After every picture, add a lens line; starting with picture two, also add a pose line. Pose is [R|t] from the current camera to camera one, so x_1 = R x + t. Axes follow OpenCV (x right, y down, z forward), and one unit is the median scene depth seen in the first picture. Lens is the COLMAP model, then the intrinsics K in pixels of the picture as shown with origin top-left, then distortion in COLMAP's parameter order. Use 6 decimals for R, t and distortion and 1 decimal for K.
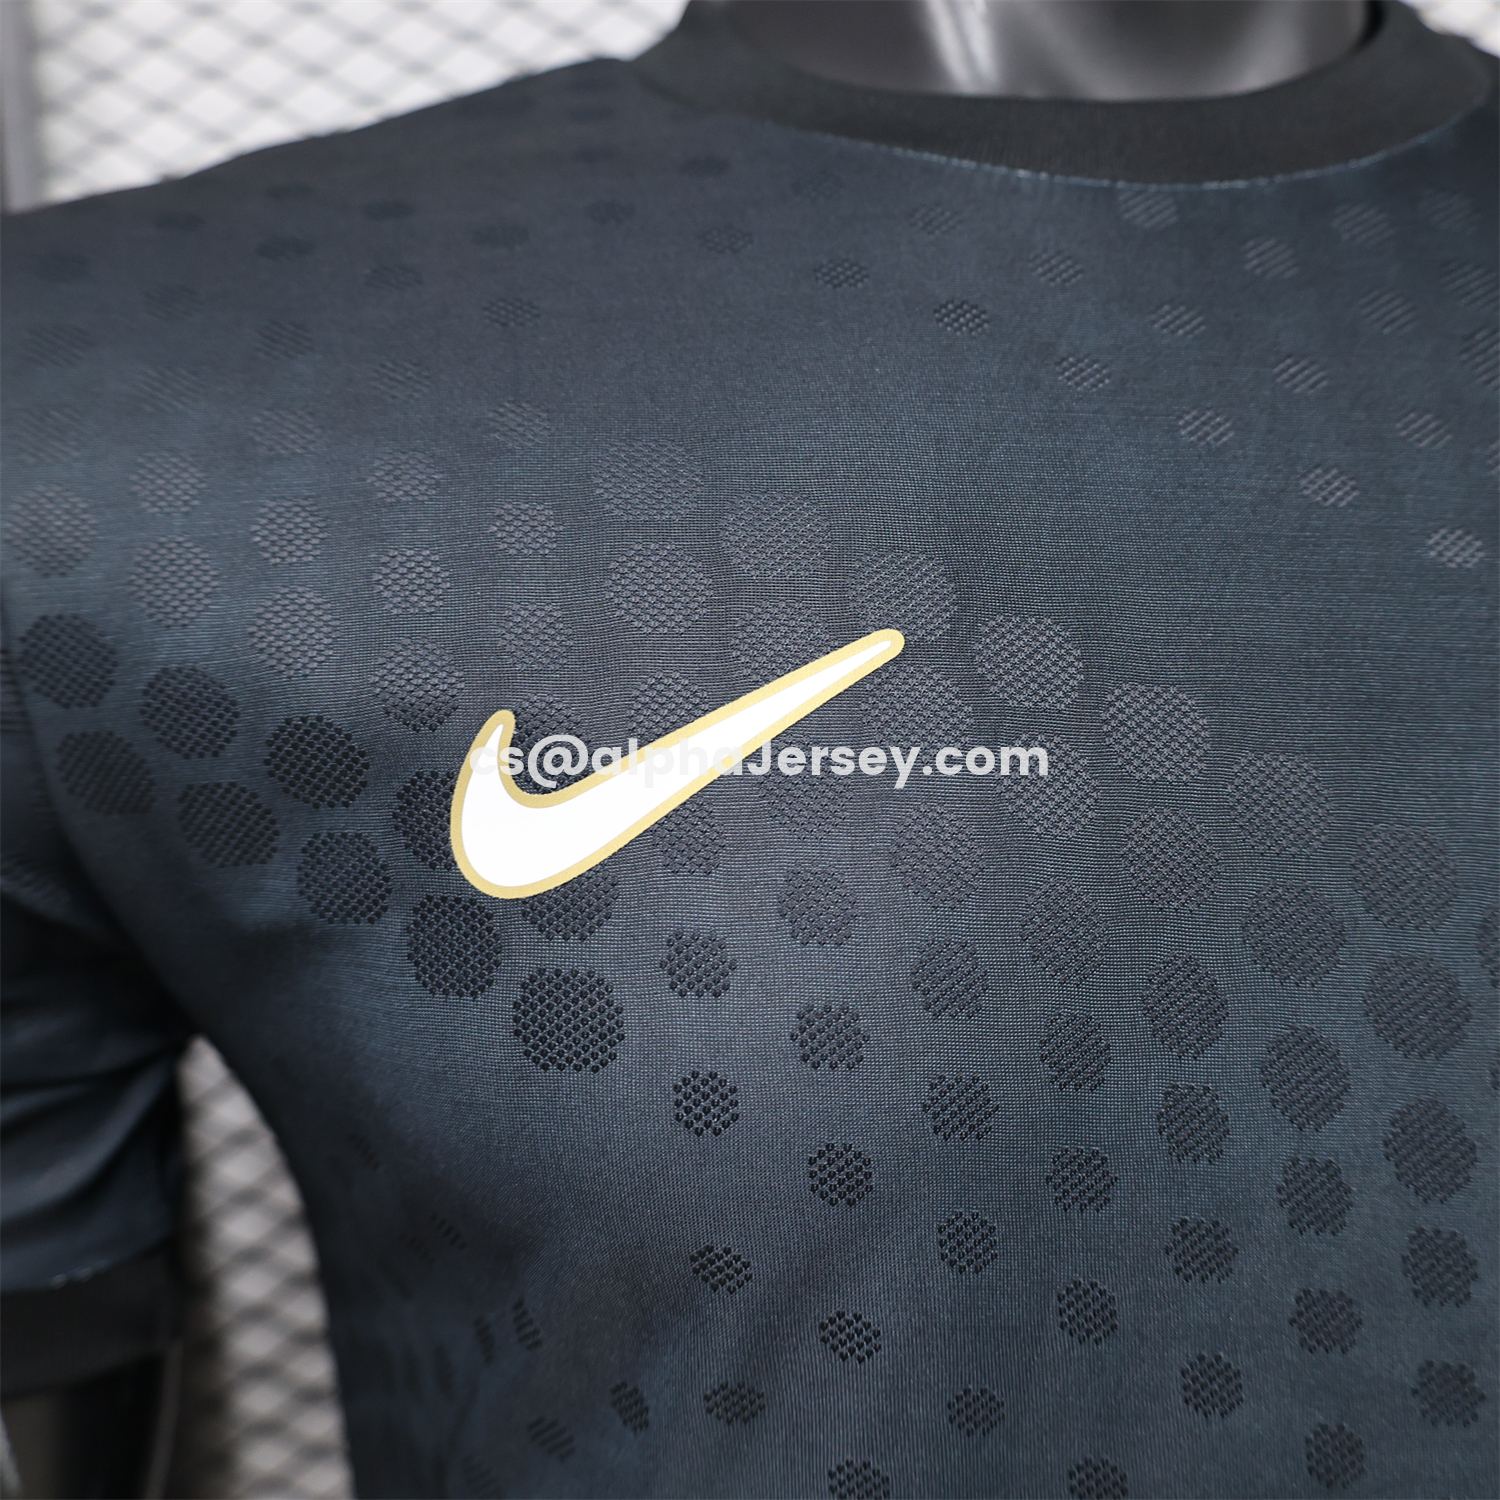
lens RADIAL K [[1581.2, 0, 751.6], [0, 1581.2, 771.8], [0, 0, 1]] dist [0.004435, 0.023376]
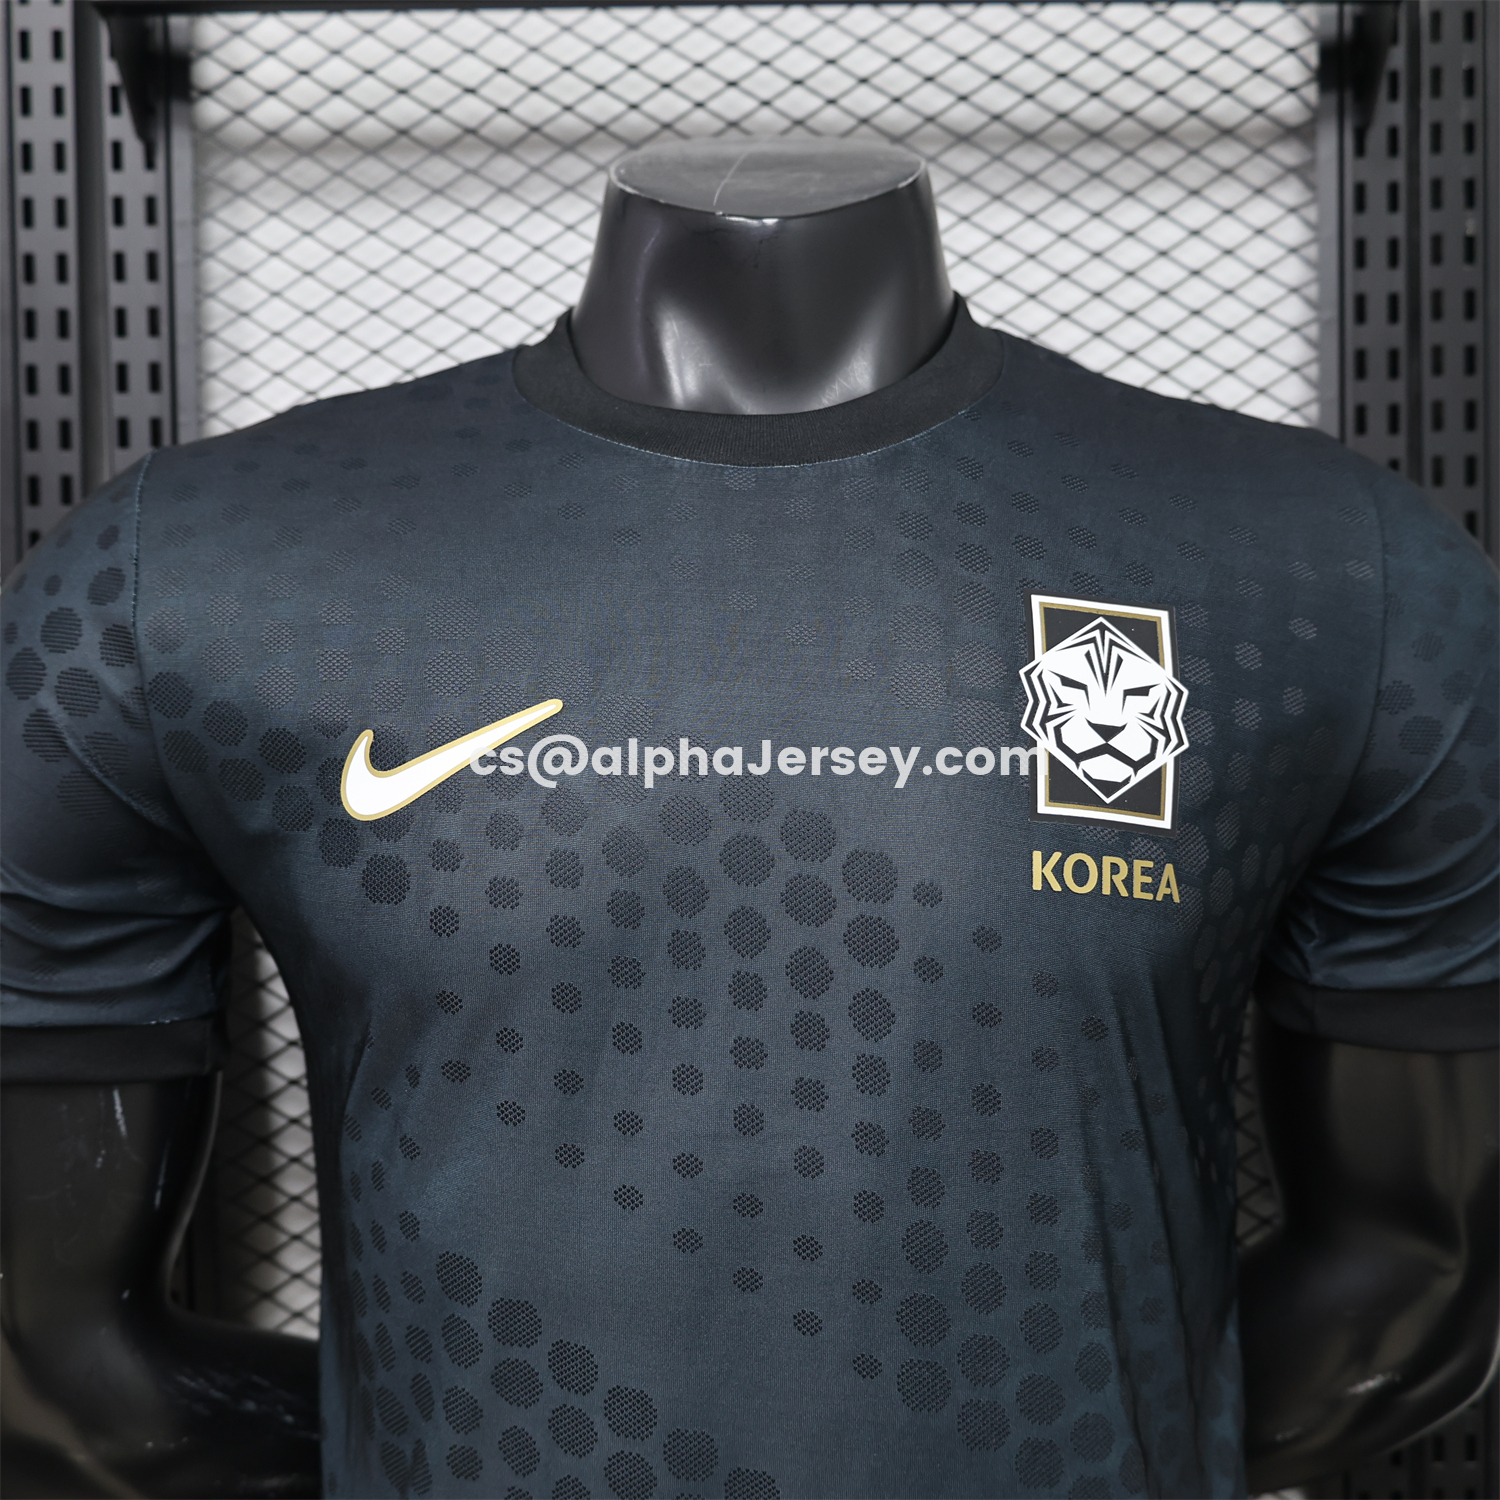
lens RADIAL K [[1581.2, 0, 751.6], [0, 1581.2, 771.8], [0, 0, 1]] dist [0.004435, 0.023376]
pose [[0.993483, 0.050294, -0.102286, 0.551315], [-0.052278, 0.998491, -0.016810, 0.024787], [0.101286, 0.022048, 0.994613, -0.994811]]
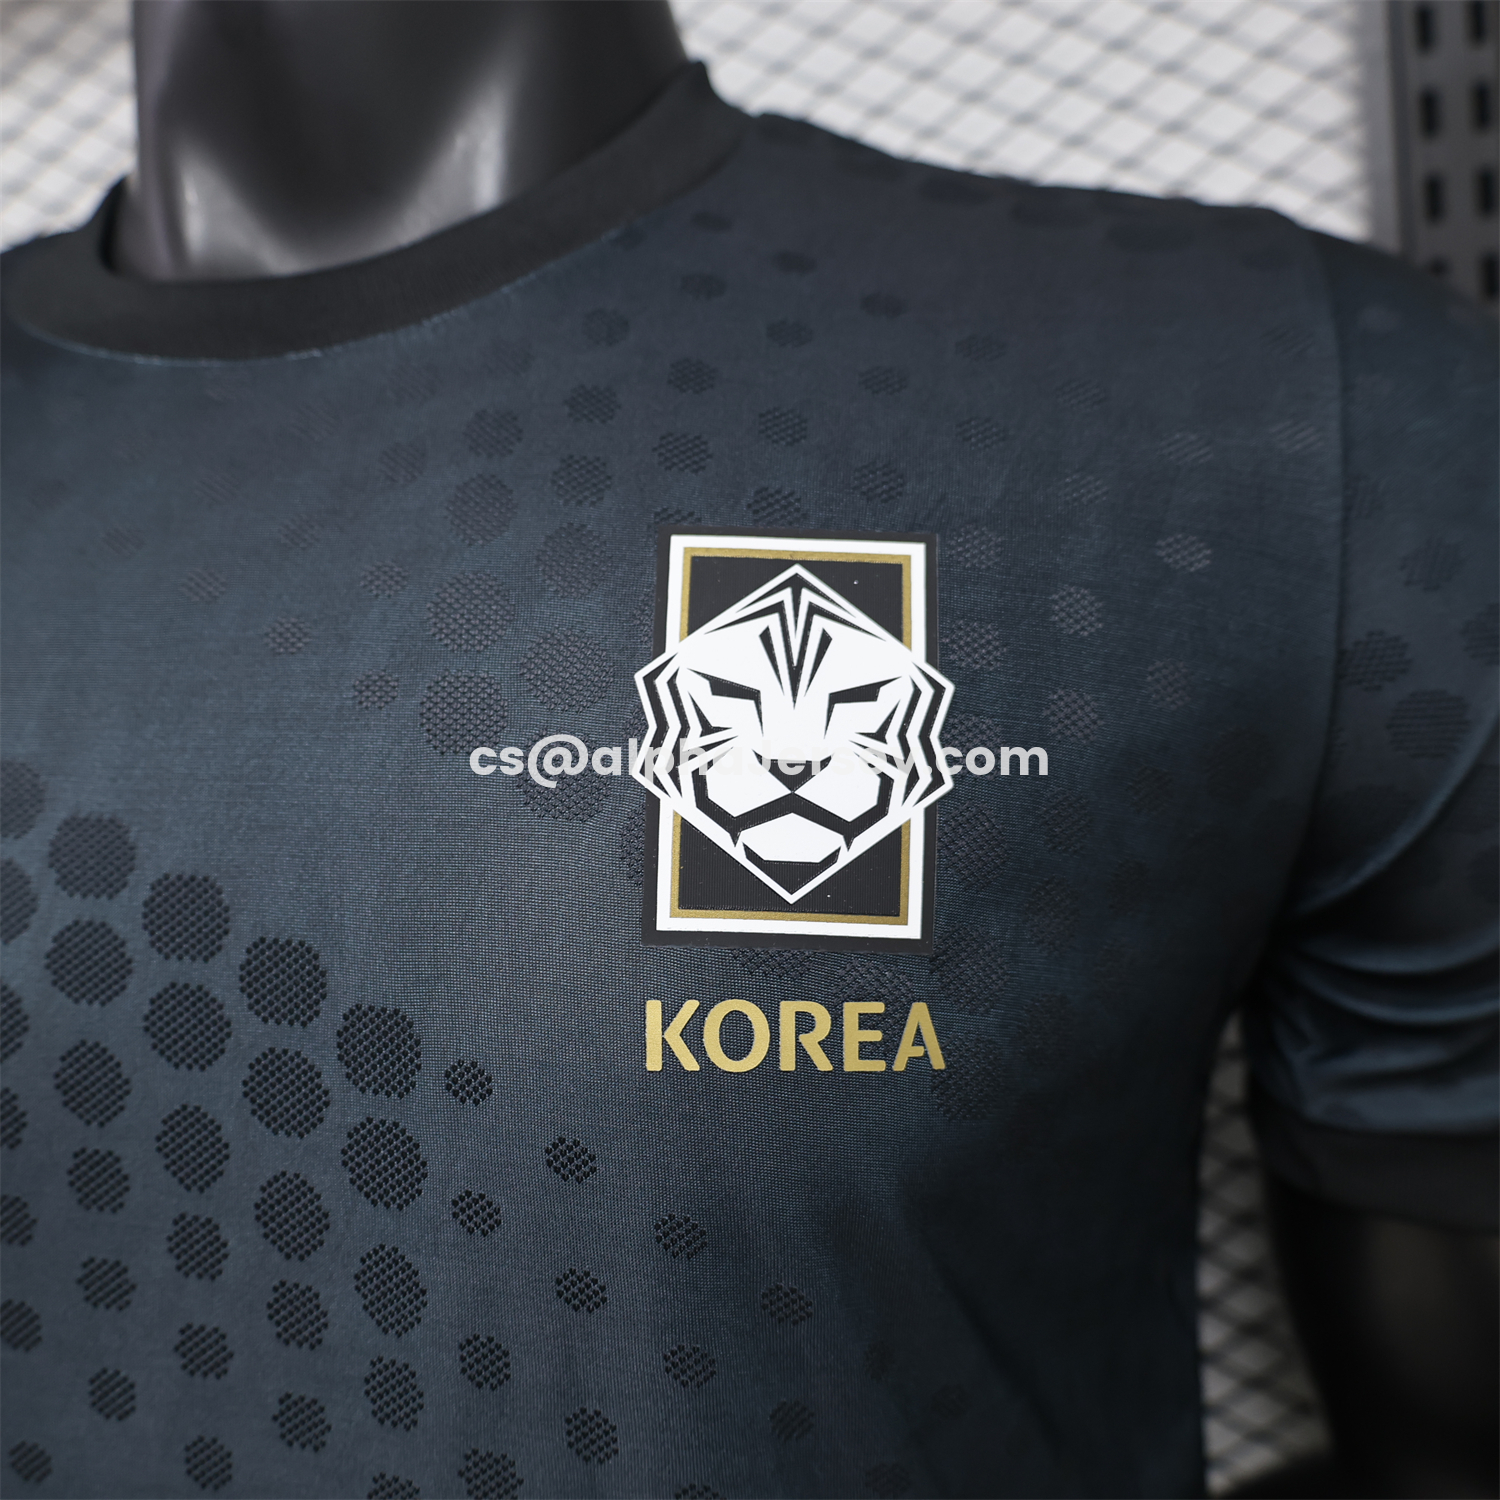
lens RADIAL K [[1540.6, 0, 750.0], [0, 1540.6, 750.0], [0, 0, 1]] dist [0.000082, 0.004255]
pose [[0.962374, -0.002424, -0.271718, 1.073915], [0.011926, 0.999374, 0.033321, -0.140647], [0.271467, -0.035308, 0.961800, 0.008970]]
